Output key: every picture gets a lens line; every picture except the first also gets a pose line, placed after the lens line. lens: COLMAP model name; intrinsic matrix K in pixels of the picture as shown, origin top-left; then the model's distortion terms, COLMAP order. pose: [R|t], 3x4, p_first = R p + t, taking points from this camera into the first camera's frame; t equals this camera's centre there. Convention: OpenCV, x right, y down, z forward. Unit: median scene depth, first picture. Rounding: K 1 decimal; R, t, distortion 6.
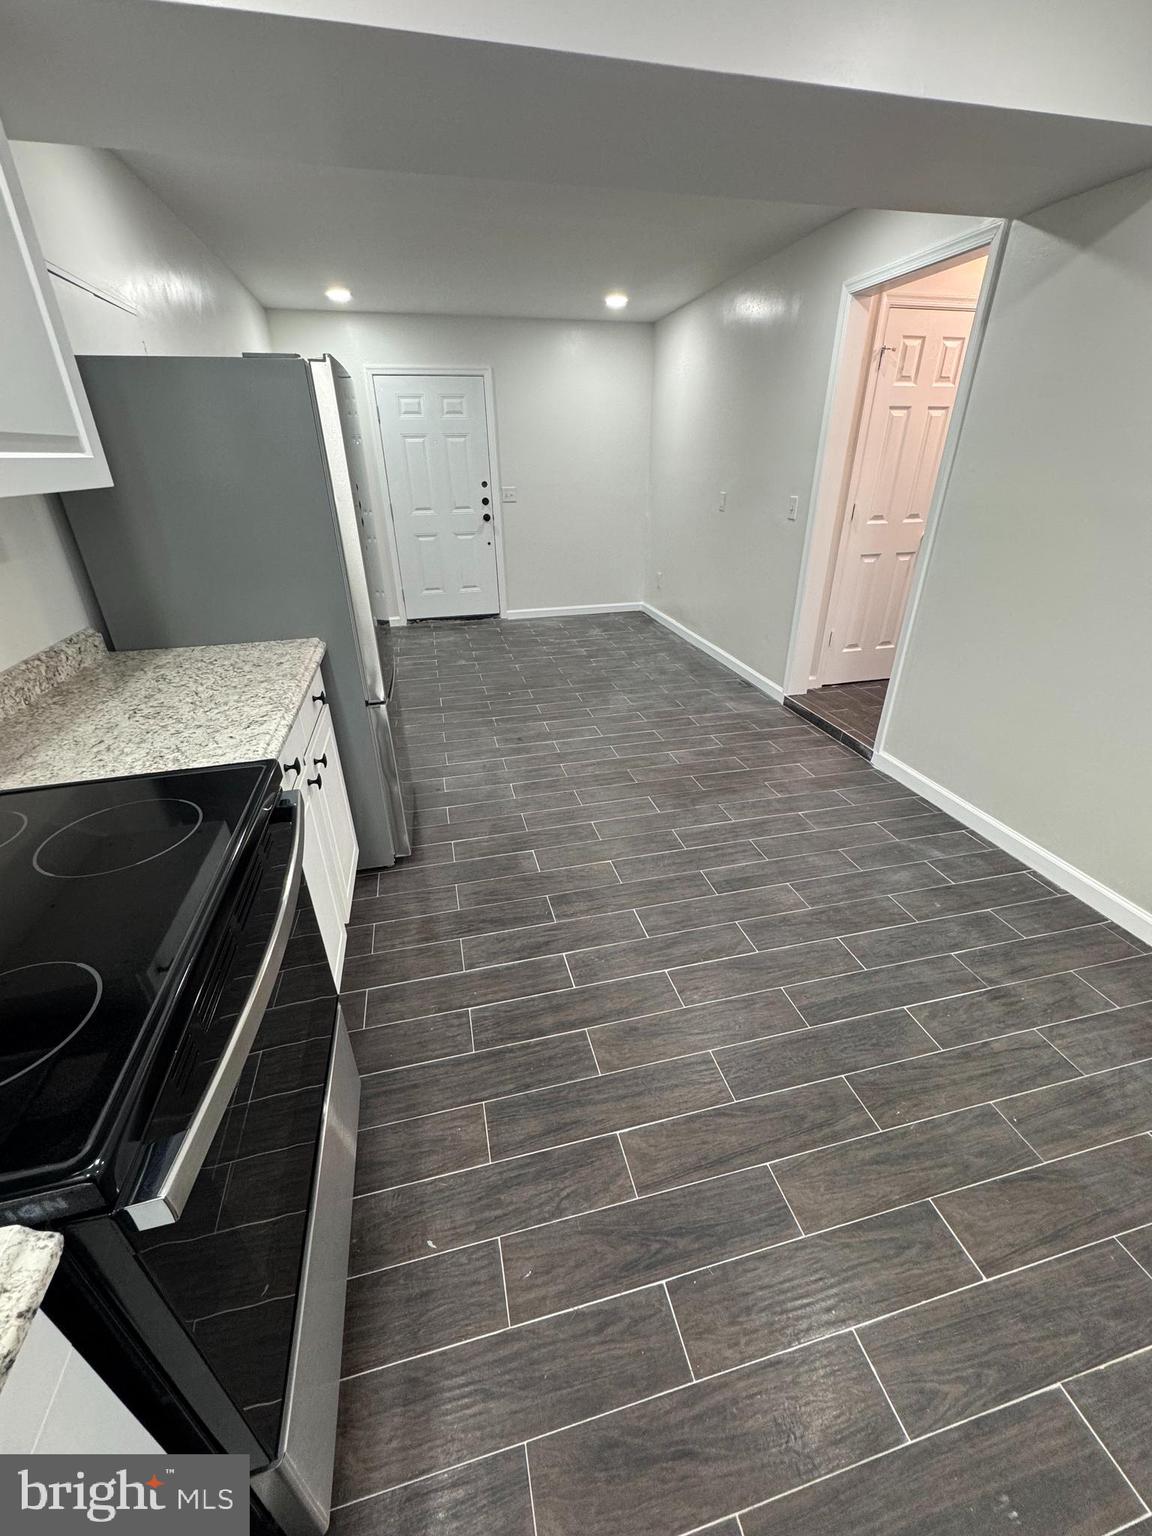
lens RADIAL K [[612.0, 0, 574.9], [0, 612.0, 767.3], [0, 0, 1]] dist [-0.002431, 0.000601]
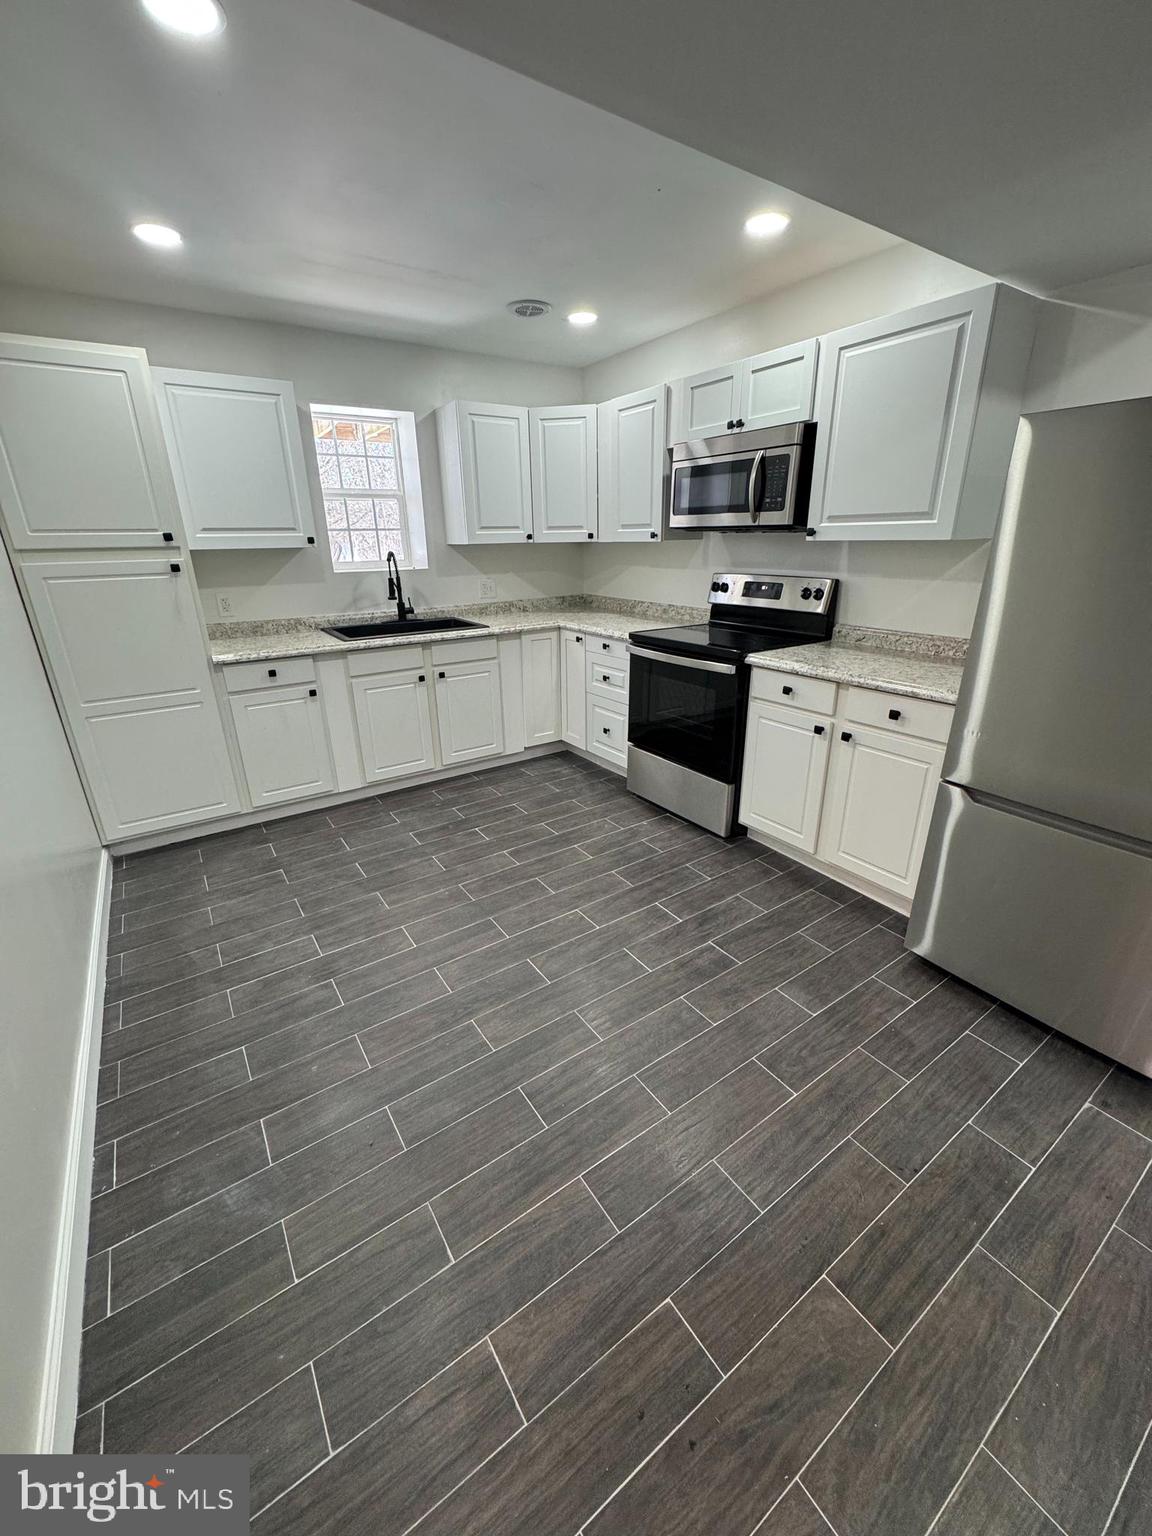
lens RADIAL K [[612.0, 0, 579.6], [0, 612.0, 765.4], [0, 0, 1]] dist [-0.002431, 0.000601]
pose [[-0.933452, 0.147348, -0.327042, 0.462708], [-0.141550, 0.686429, 0.713287, -0.658772], [0.329593, 0.712112, -0.619892, 1.303382]]
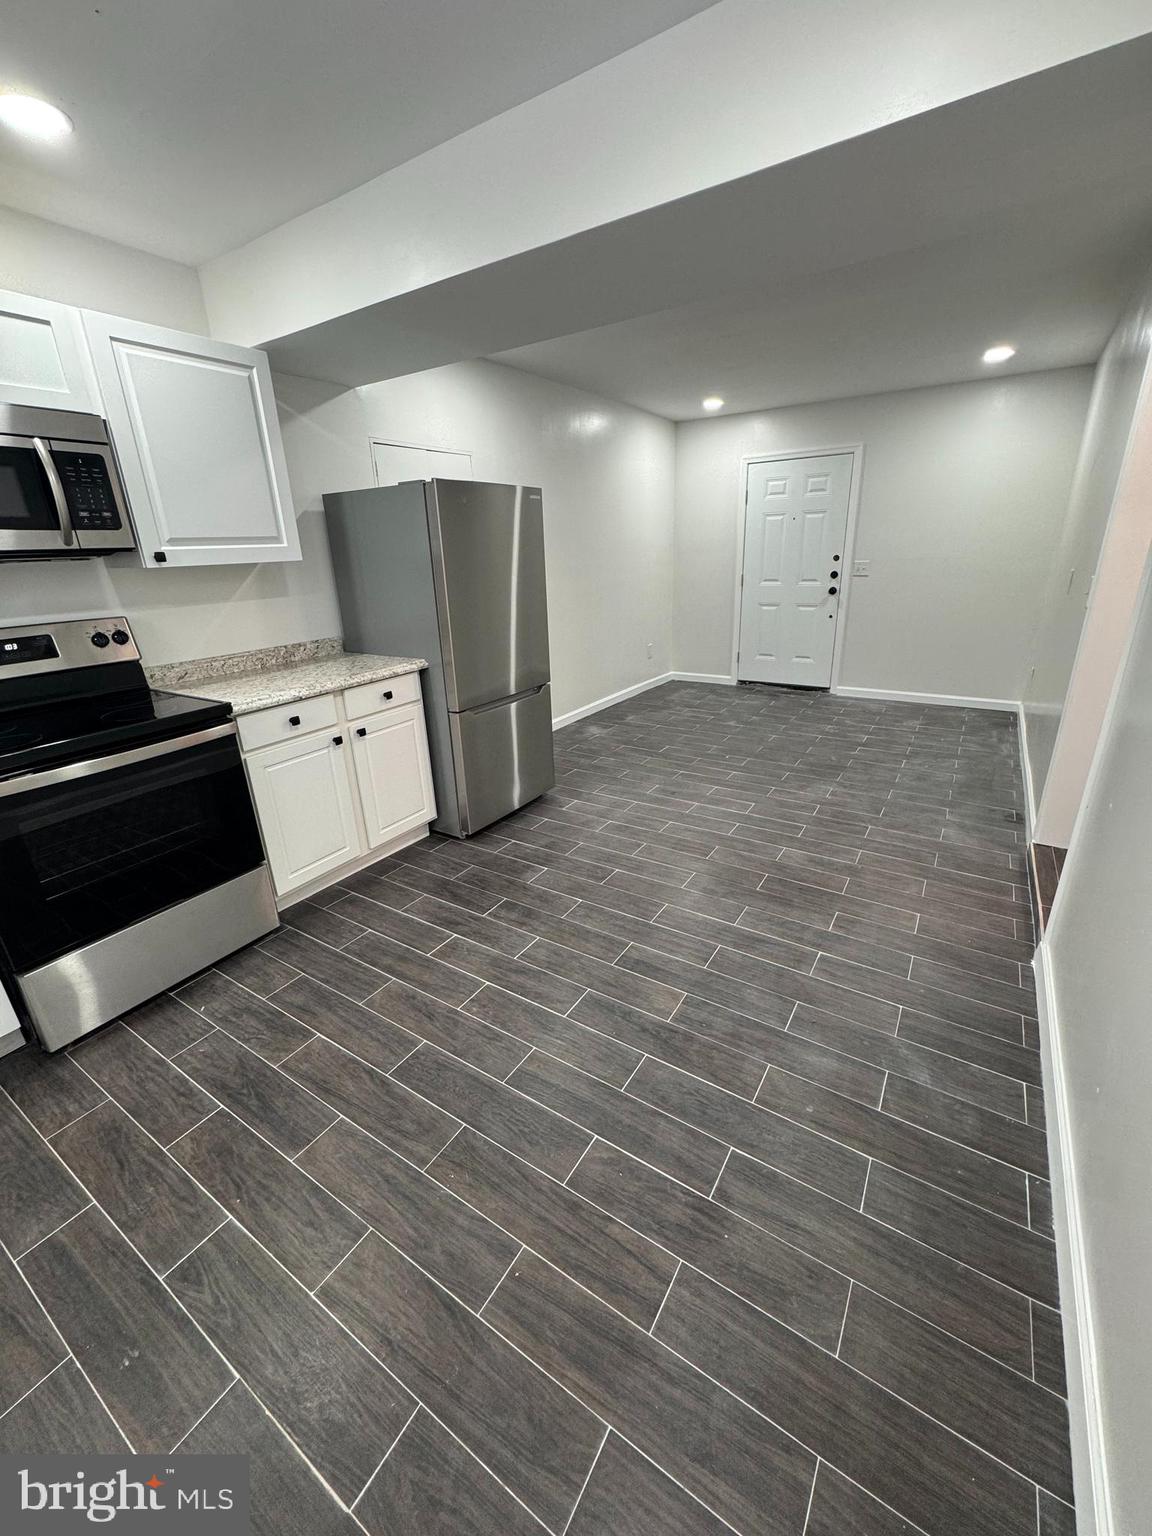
lens RADIAL K [[612.0, 0, 573.9], [0, 612.0, 766.3], [0, 0, 1]] dist [-0.002431, 0.000601]
pose [[0.688555, 0.236437, -0.685558, 0.789652], [-0.305211, 0.952035, 0.021794, -0.095705], [0.657828, 0.194233, 0.727692, 0.190935]]
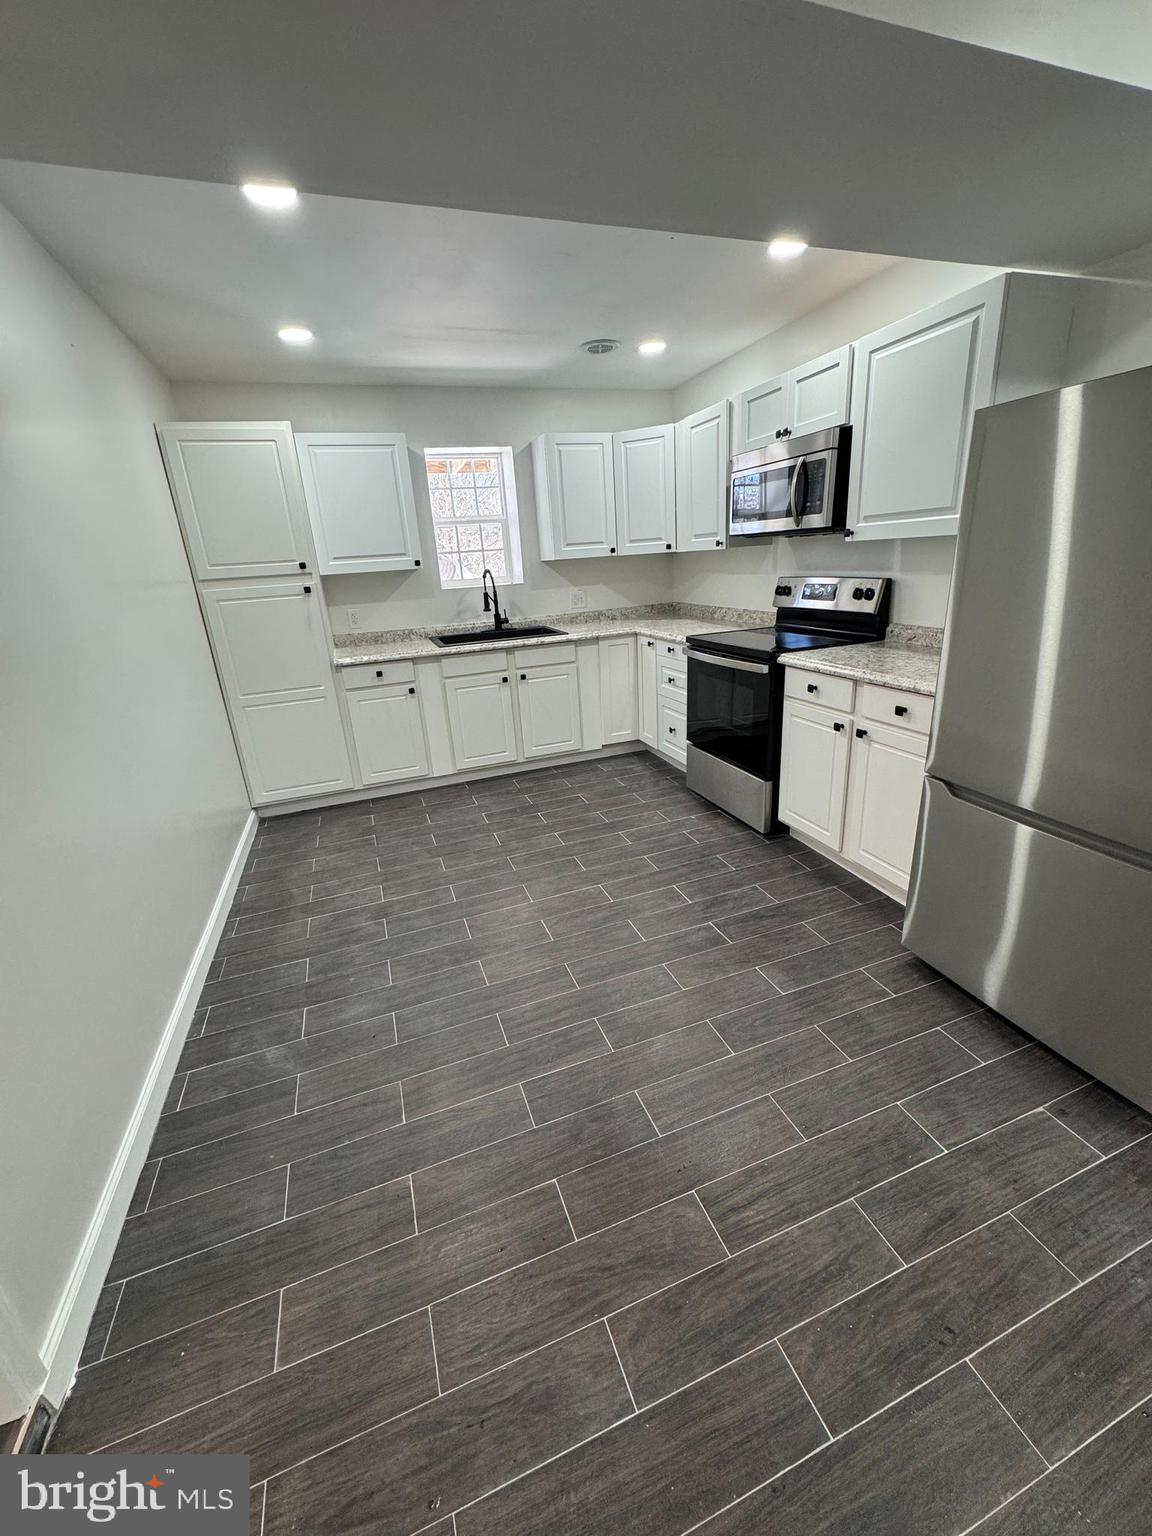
lens RADIAL K [[612.0, 0, 579.8], [0, 612.0, 765.3], [0, 0, 1]] dist [-0.002431, 0.000601]
pose [[-0.990530, 0.105166, -0.088262, 0.264816], [0.010239, 0.697655, 0.716361, -0.732529], [0.136913, 0.708673, -0.692125, 1.473030]]
